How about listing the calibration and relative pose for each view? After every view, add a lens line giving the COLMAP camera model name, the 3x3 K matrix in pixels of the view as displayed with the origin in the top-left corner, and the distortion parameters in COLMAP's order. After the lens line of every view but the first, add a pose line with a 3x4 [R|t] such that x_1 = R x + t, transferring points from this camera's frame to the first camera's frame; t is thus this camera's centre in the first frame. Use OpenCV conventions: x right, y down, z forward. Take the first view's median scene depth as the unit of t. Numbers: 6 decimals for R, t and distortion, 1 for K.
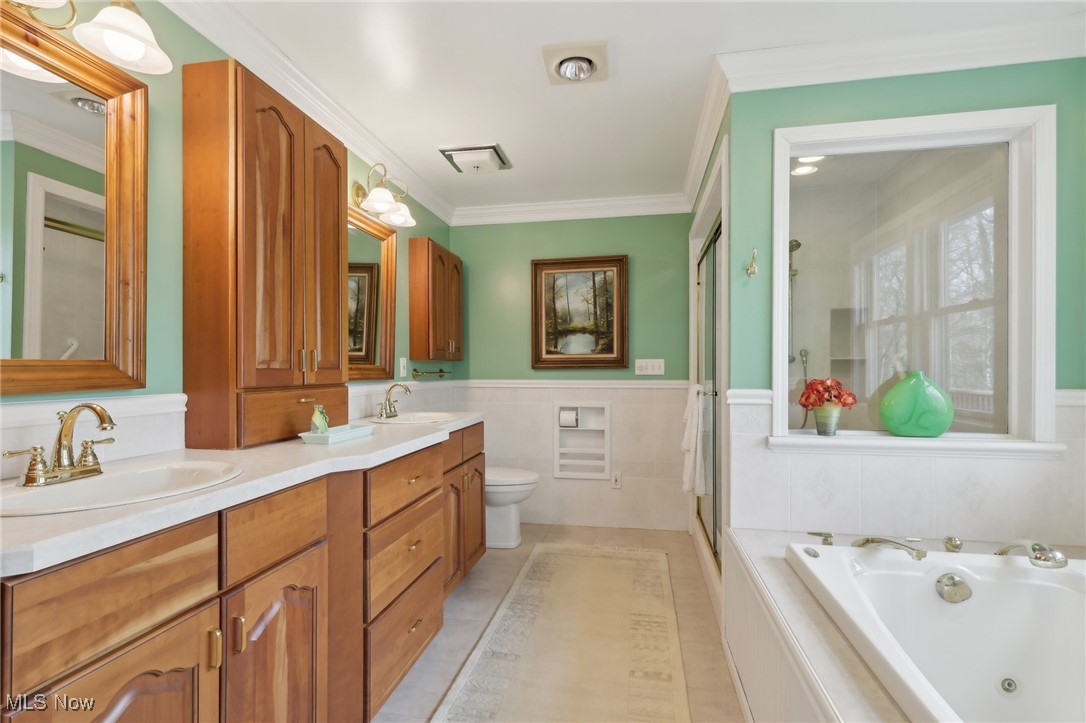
lens RADIAL K [[514.4, 0, 546.7], [0, 514.4, 375.9], [0, 0, 1]] dist [-0.003376, 0.000103]
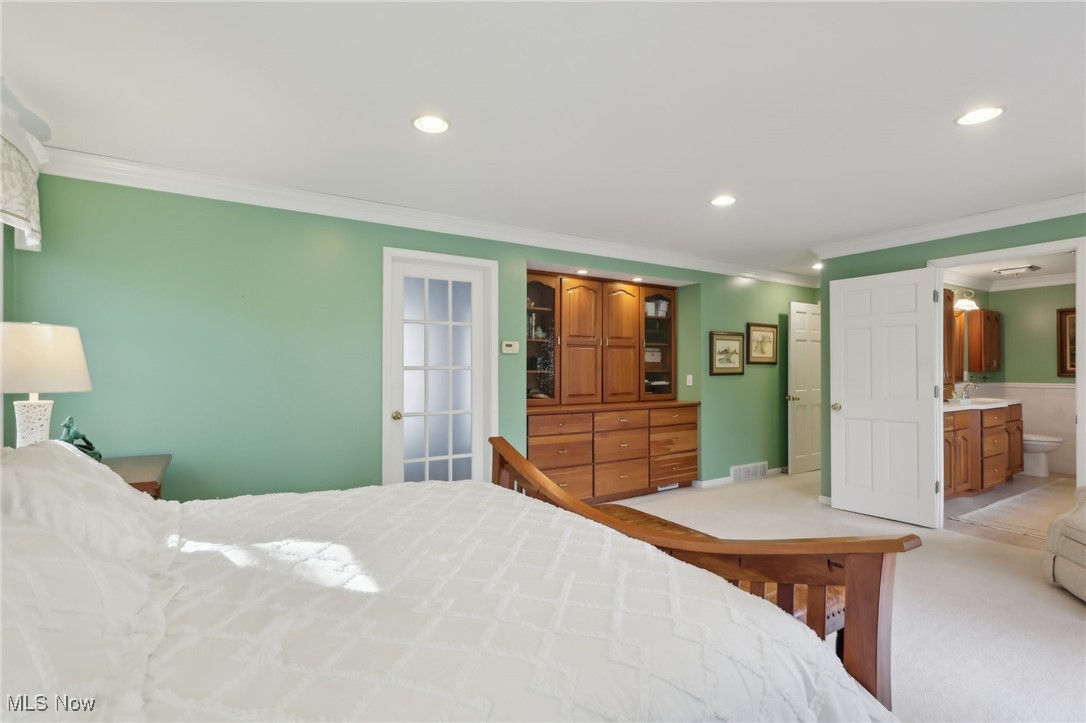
lens RADIAL K [[514.4, 0, 546.7], [0, 514.4, 375.9], [0, 0, 1]] dist [-0.003376, 0.000103]
pose [[0.679347, -0.002472, -0.733813, 0.073972], [-0.000515, 0.999992, -0.003846, -0.008185], [0.733817, 0.002991, 0.679340, -1.520920]]
